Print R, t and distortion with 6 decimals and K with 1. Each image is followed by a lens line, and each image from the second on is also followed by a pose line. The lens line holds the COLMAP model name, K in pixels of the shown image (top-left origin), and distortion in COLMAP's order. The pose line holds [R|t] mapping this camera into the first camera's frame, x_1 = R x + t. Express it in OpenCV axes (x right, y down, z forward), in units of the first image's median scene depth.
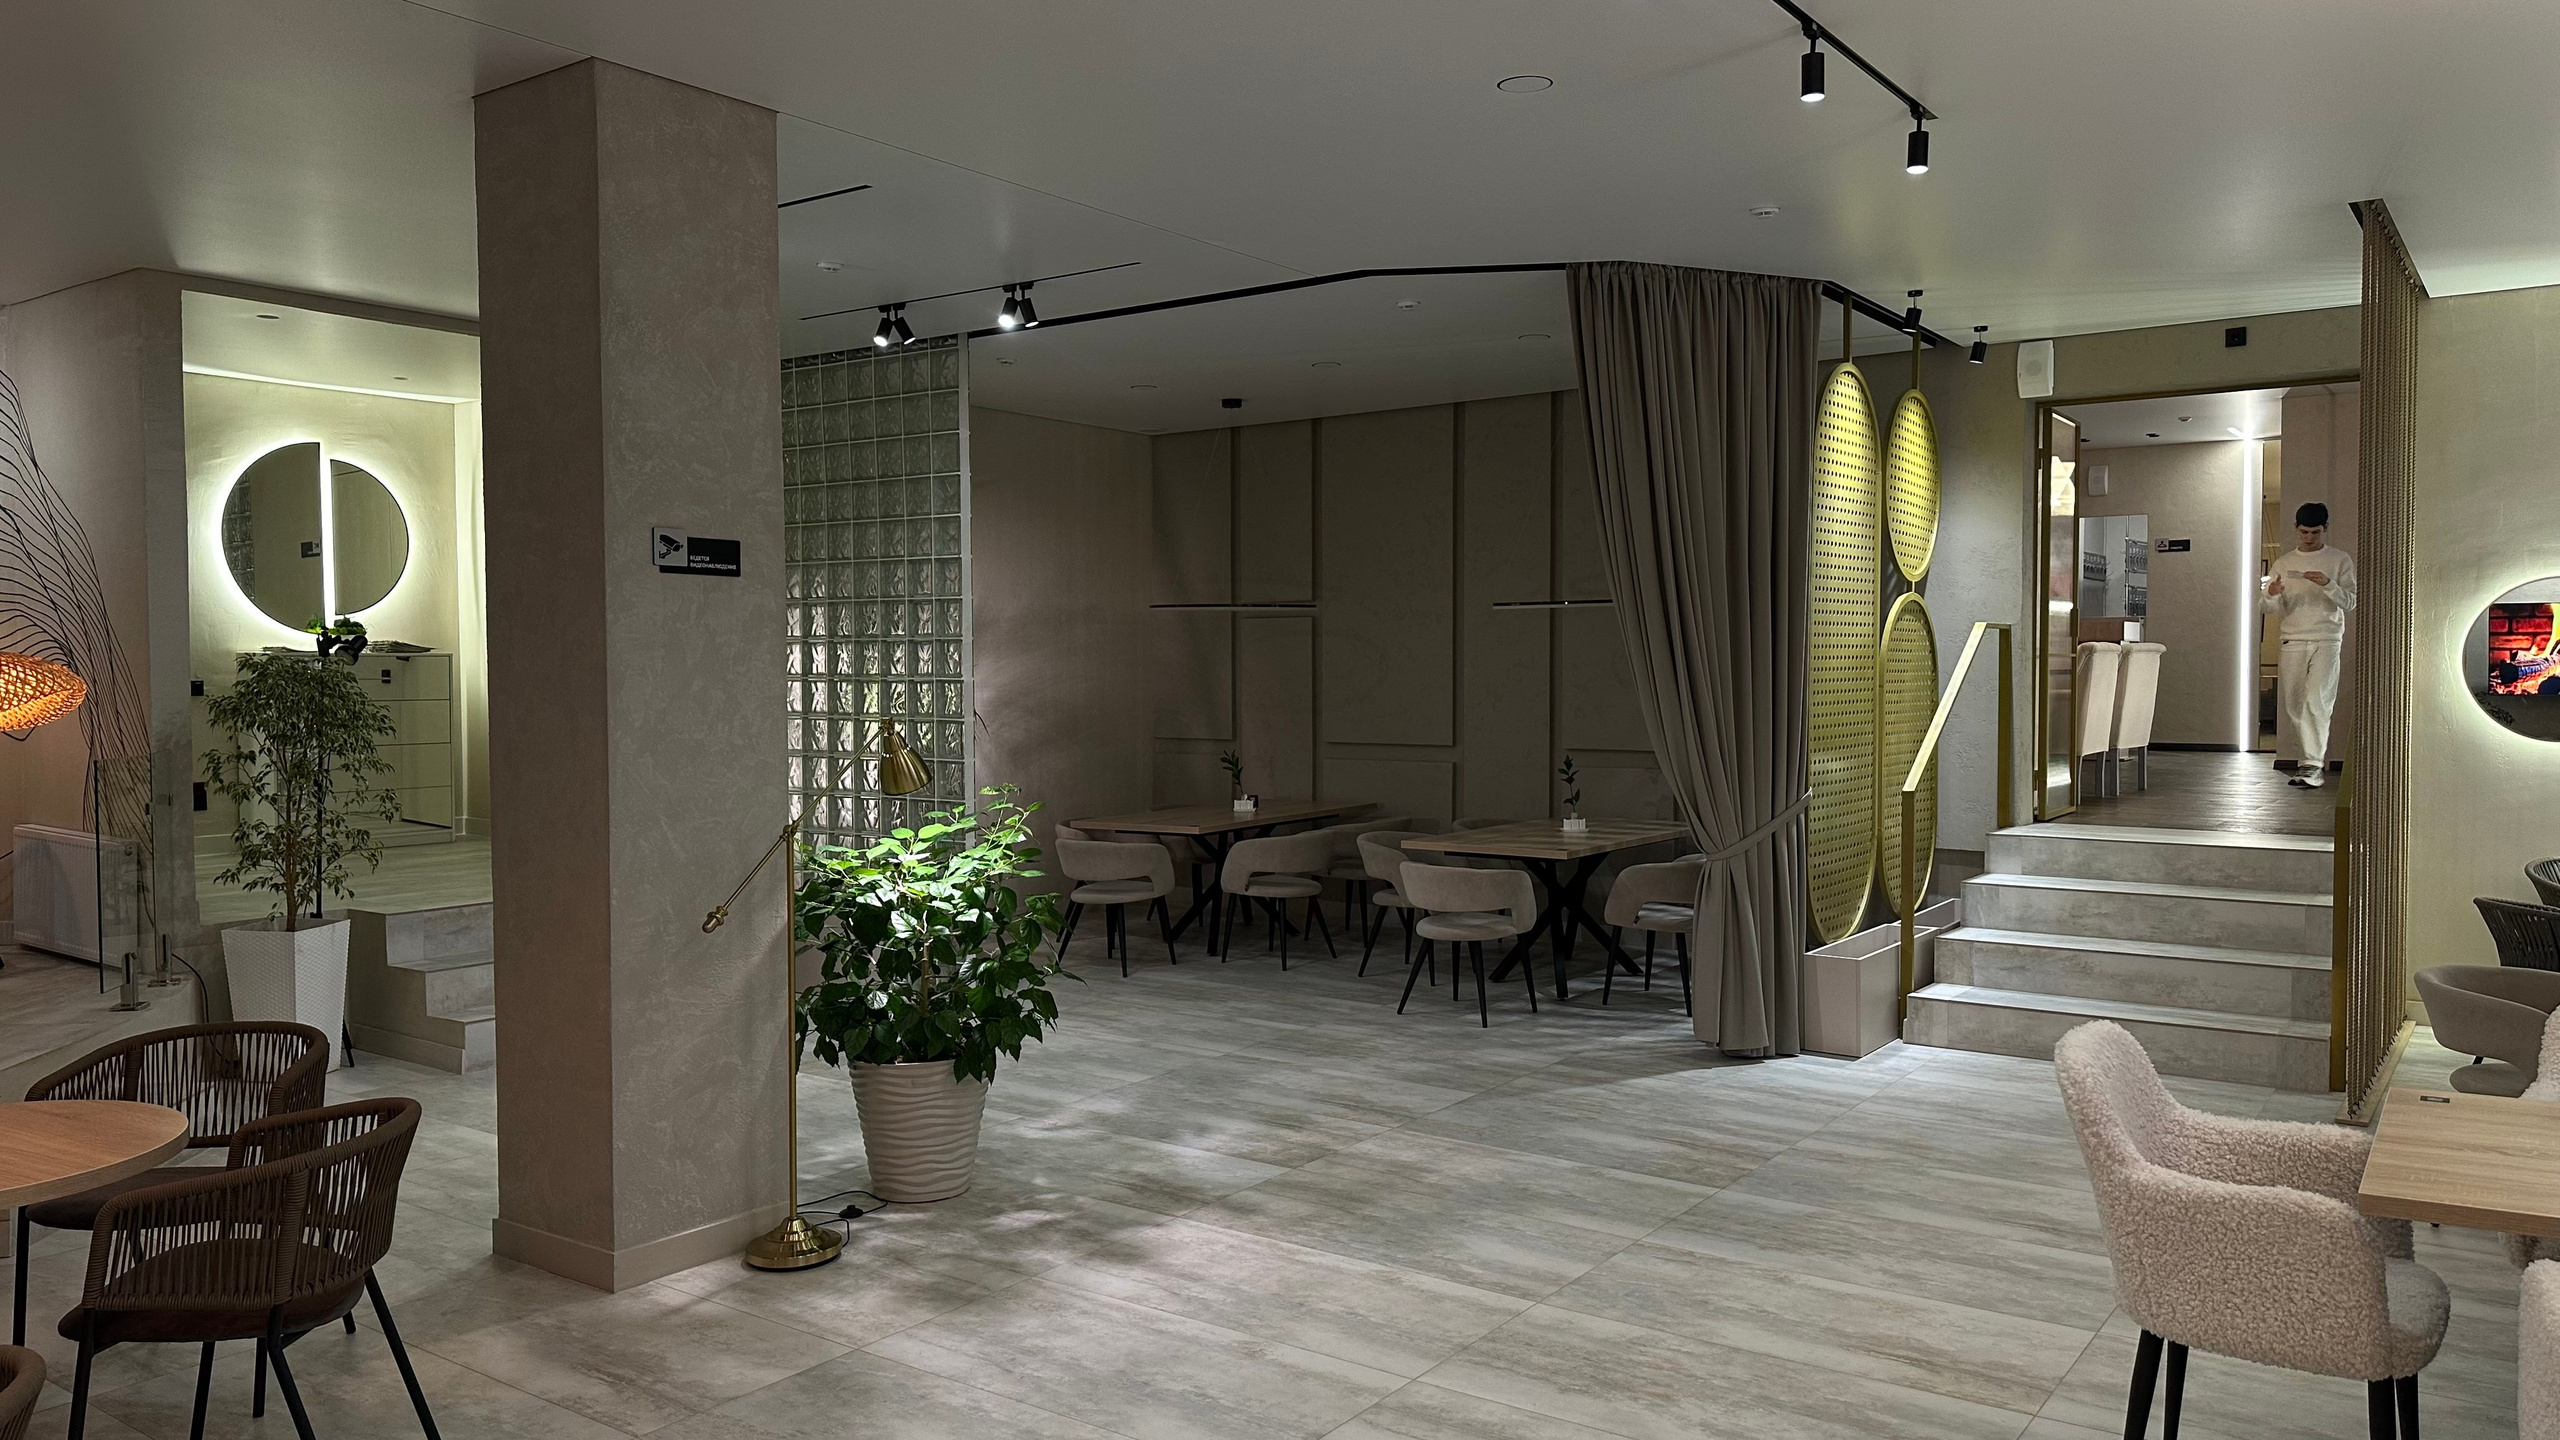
lens RADIAL K [[1783.0, 0, 1288.8], [0, 1783.0, 778.3], [0, 0, 1]] dist [-0.004335, -0.028359]
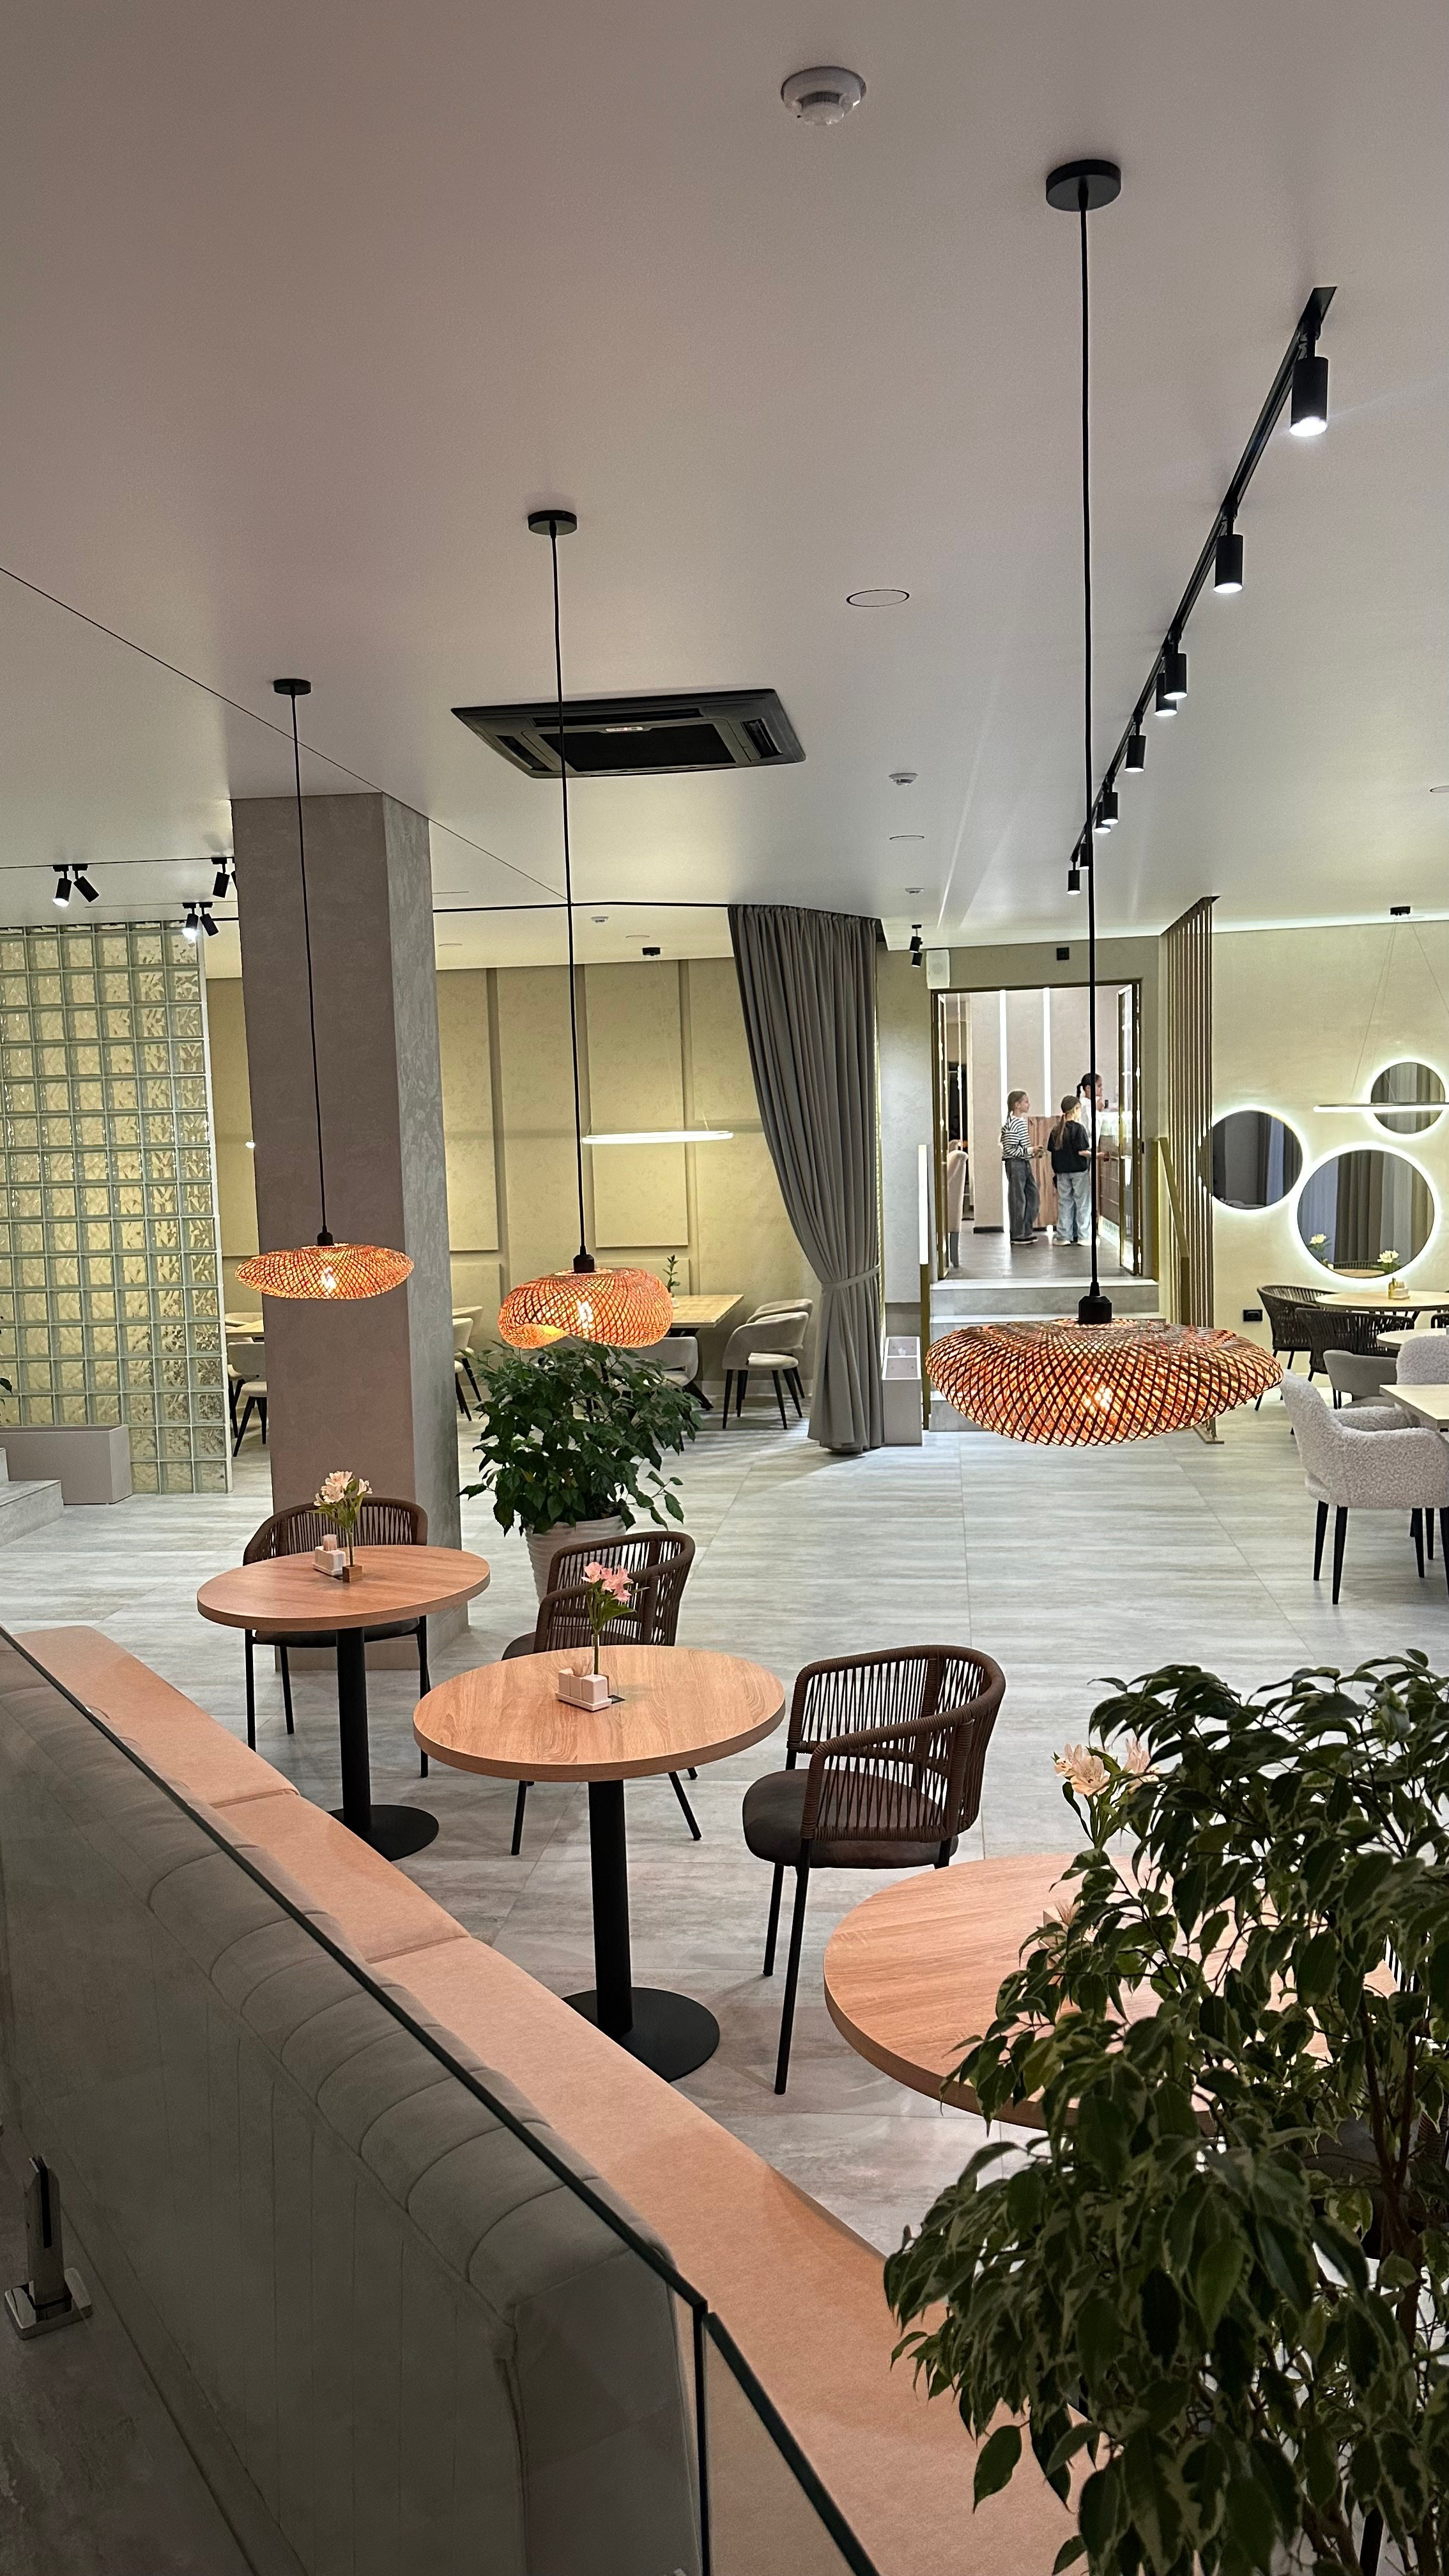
lens RADIAL K [[1794.1, 0, 711.6], [0, 1794.1, 1287.8], [0, 0, 1]] dist [-0.004335, -0.028359]
pose [[0.873919, -0.065458, 0.481644, -0.699583], [0.059067, 0.997849, 0.028440, -0.033401], [-0.482470, 0.003595, 0.875905, -0.292474]]
